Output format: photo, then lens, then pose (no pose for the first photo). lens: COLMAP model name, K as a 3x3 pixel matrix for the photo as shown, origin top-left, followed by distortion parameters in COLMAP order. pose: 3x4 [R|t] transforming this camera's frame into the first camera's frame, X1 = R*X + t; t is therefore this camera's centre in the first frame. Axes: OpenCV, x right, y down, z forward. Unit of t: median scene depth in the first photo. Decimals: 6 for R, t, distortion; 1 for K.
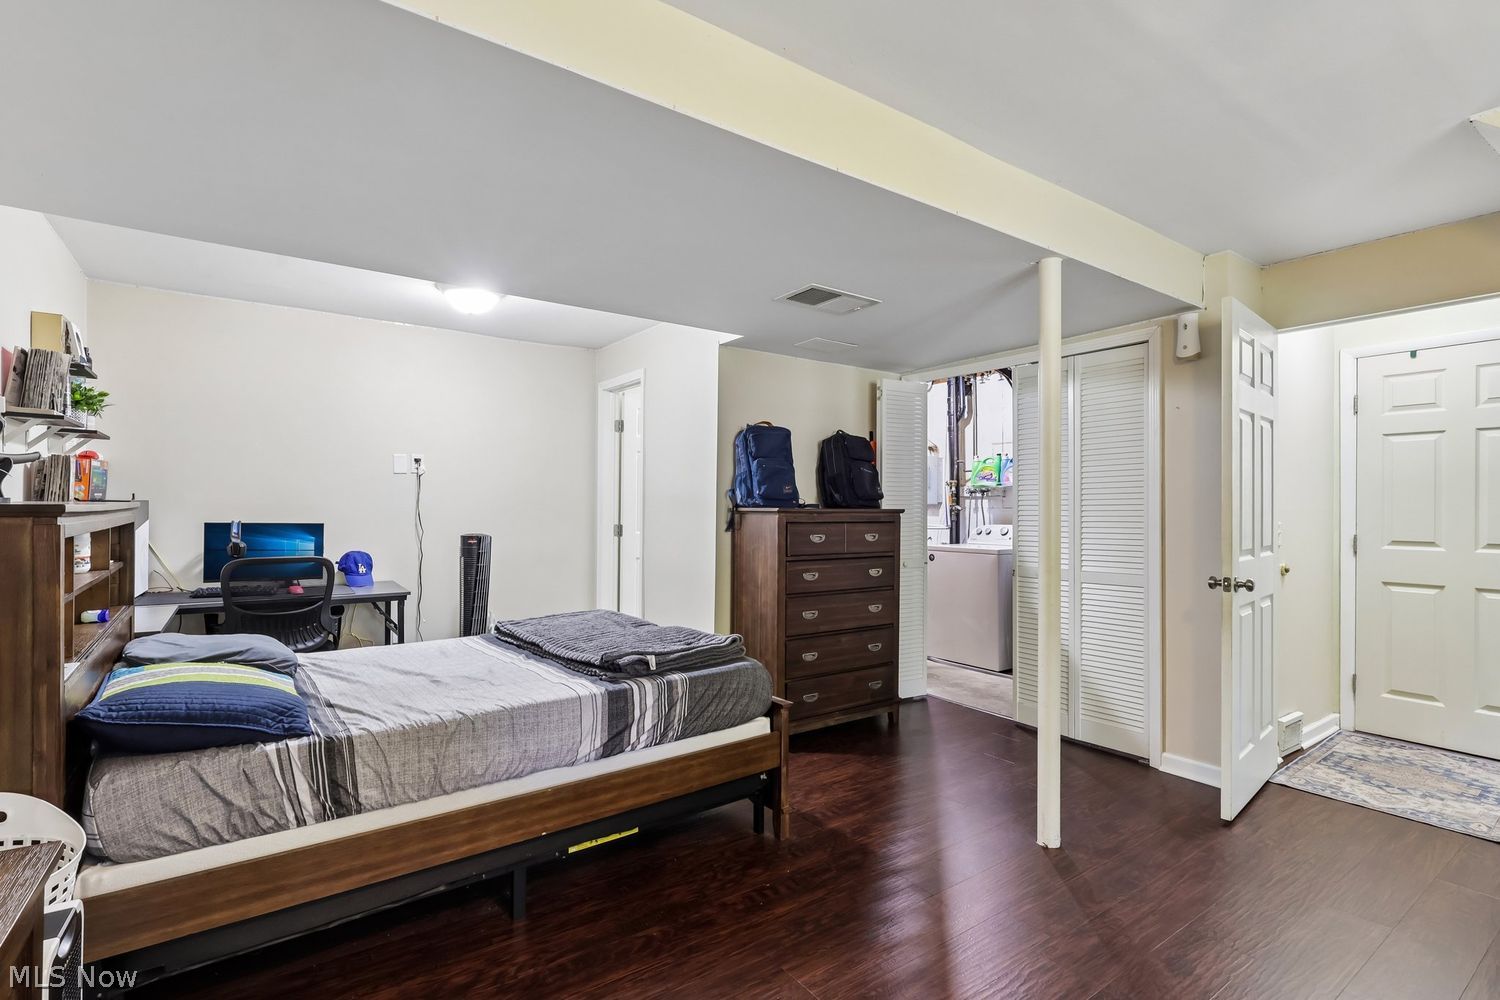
lens RADIAL K [[704.9, 0, 746.2], [0, 704.9, 504.5], [0, 0, 1]] dist [0.000074, 0.000858]
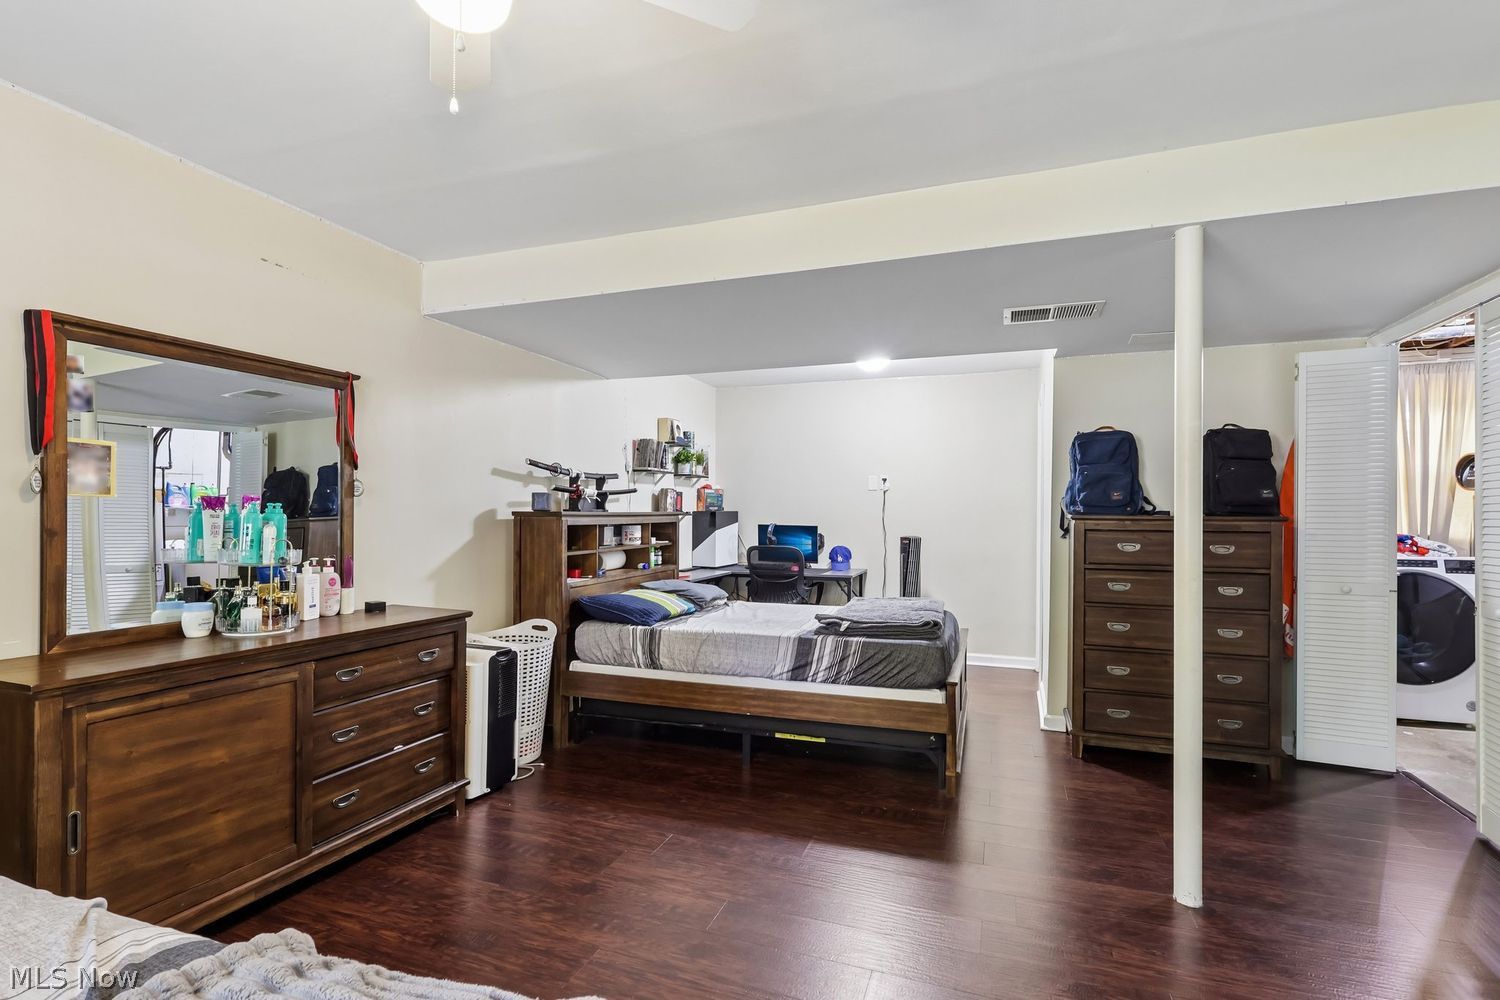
lens RADIAL K [[704.9, 0, 749.2], [0, 704.9, 510.9], [0, 0, 1]] dist [0.000074, 0.000858]
pose [[0.569800, -0.005743, -0.821763, 0.886150], [0.000727, 0.999979, -0.006485, 0.008508], [0.821783, 0.003098, 0.569792, 0.063906]]
